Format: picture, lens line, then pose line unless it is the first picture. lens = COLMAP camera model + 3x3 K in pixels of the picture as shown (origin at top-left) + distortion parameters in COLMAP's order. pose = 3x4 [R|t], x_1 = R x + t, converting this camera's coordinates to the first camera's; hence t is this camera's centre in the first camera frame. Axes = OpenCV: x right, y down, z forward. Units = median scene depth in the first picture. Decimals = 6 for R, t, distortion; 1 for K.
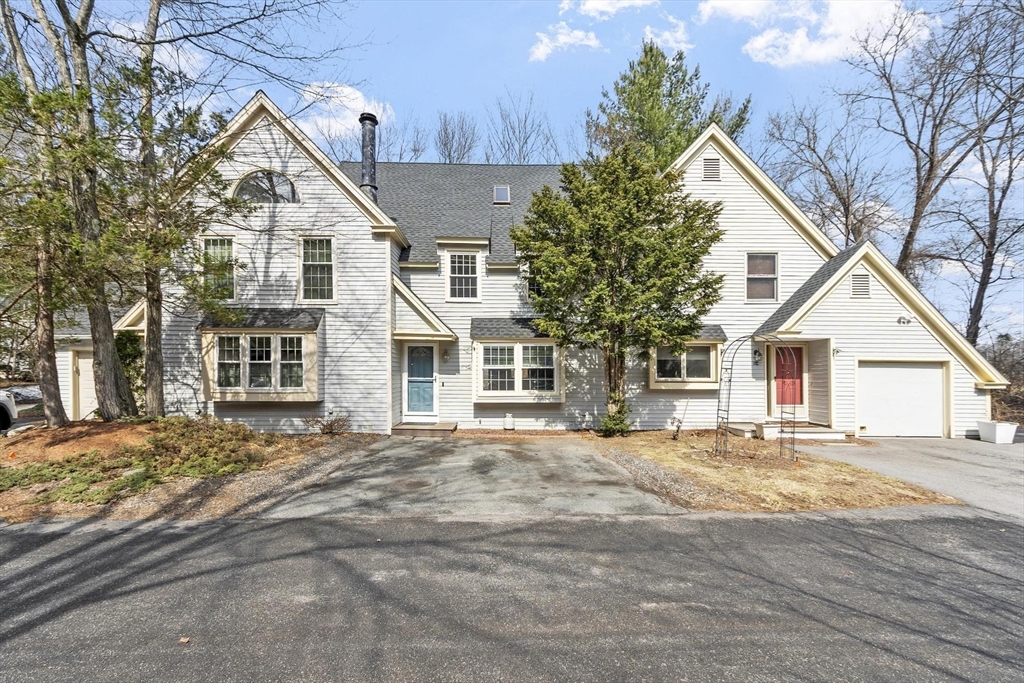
lens RADIAL K [[462.5, 0, 512.0], [0, 462.5, 341.5], [0, 0, 1]] dist [0.000934, 0.000118]
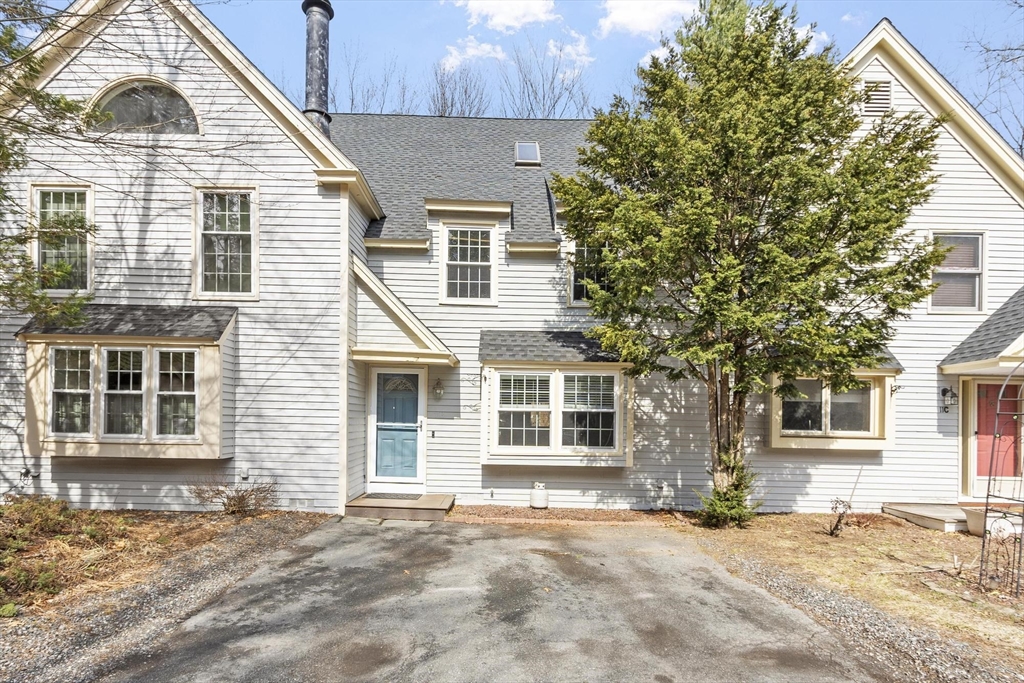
lens RADIAL K [[530.3, 0, 570.4], [0, 530.3, 405.2], [0, 0, 1]] dist [0.002203, 0.000158]
pose [[0.994606, 0.021899, 0.101391, -0.038310], [-0.025679, 0.999017, 0.036122, 0.022916], [-0.100501, -0.038530, 0.994191, 0.273216]]
